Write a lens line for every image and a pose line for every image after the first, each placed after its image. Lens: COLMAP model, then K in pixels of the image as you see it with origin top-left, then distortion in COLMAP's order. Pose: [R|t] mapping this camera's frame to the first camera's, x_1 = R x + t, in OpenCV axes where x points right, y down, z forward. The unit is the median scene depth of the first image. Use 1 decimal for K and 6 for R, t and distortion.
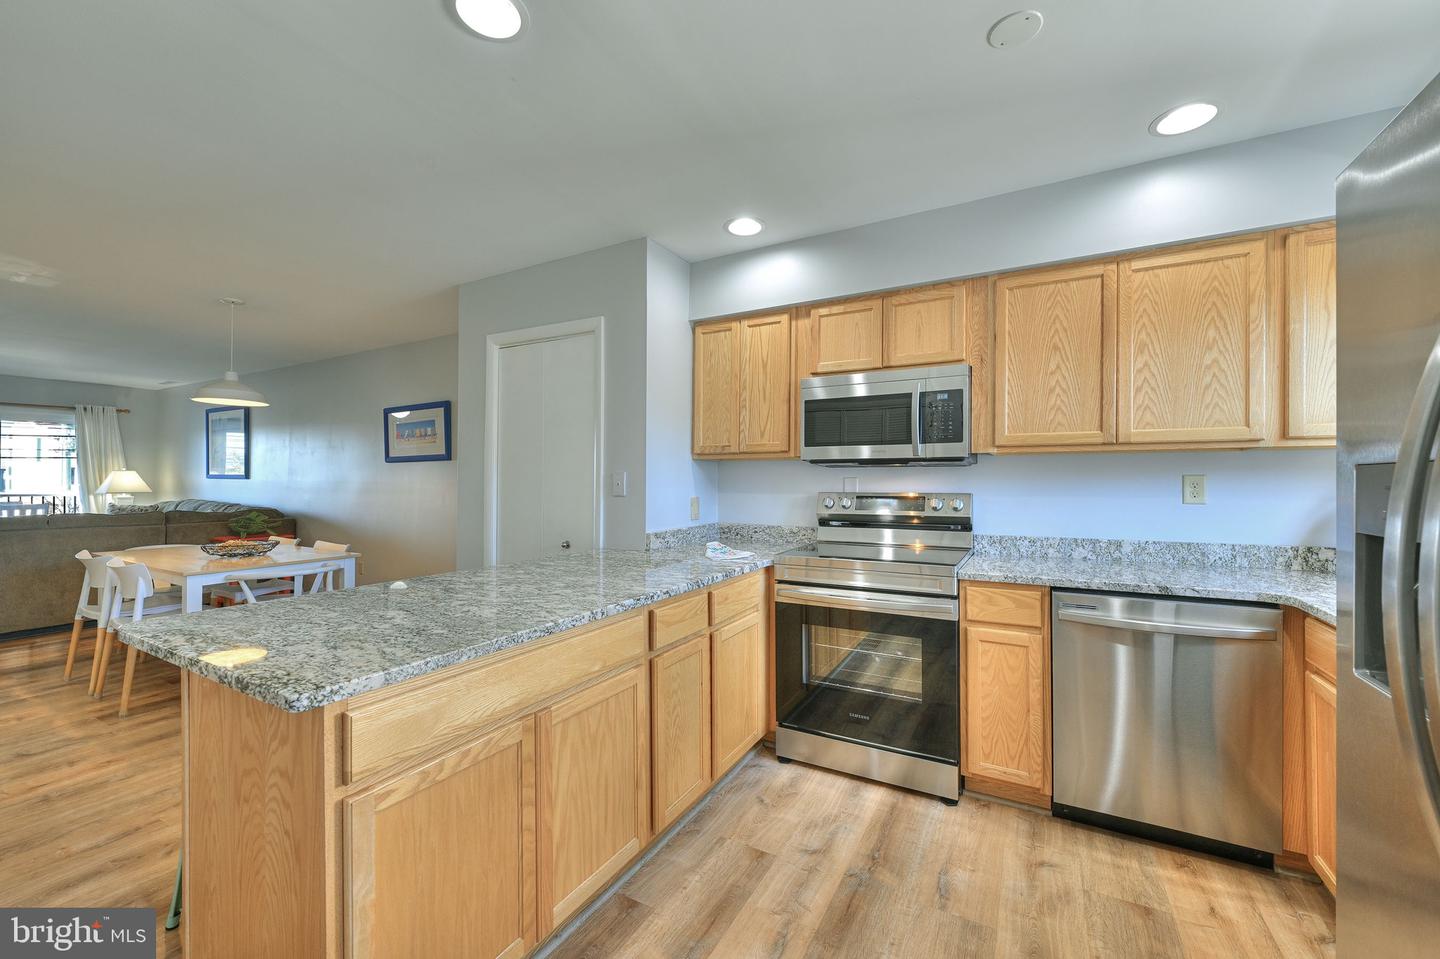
lens RADIAL K [[569.3, 0, 717.8], [0, 569.3, 473.8], [0, 0, 1]] dist [-0.000720, 0.000183]
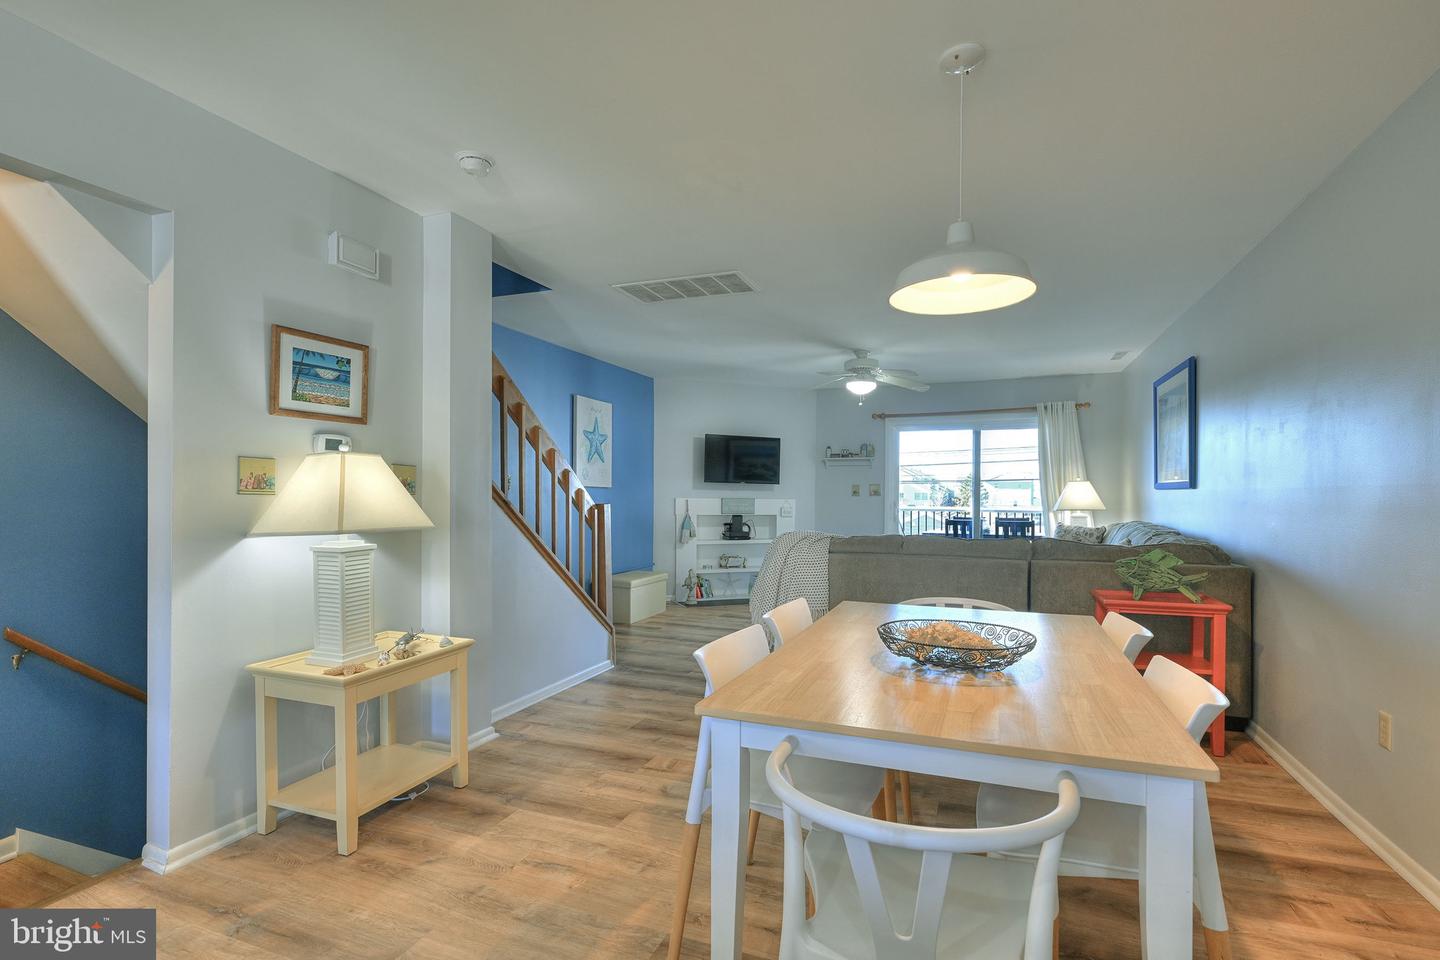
lens RADIAL K [[683.6, 0, 716.5], [0, 683.6, 495.5], [0, 0, 1]] dist [0.000518, 0.000067]
pose [[0.136450, -0.005227, -0.990633, -0.565908], [0.008567, 0.999955, -0.004097, 0.039274], [0.990610, -0.007927, 0.136488, 1.145804]]
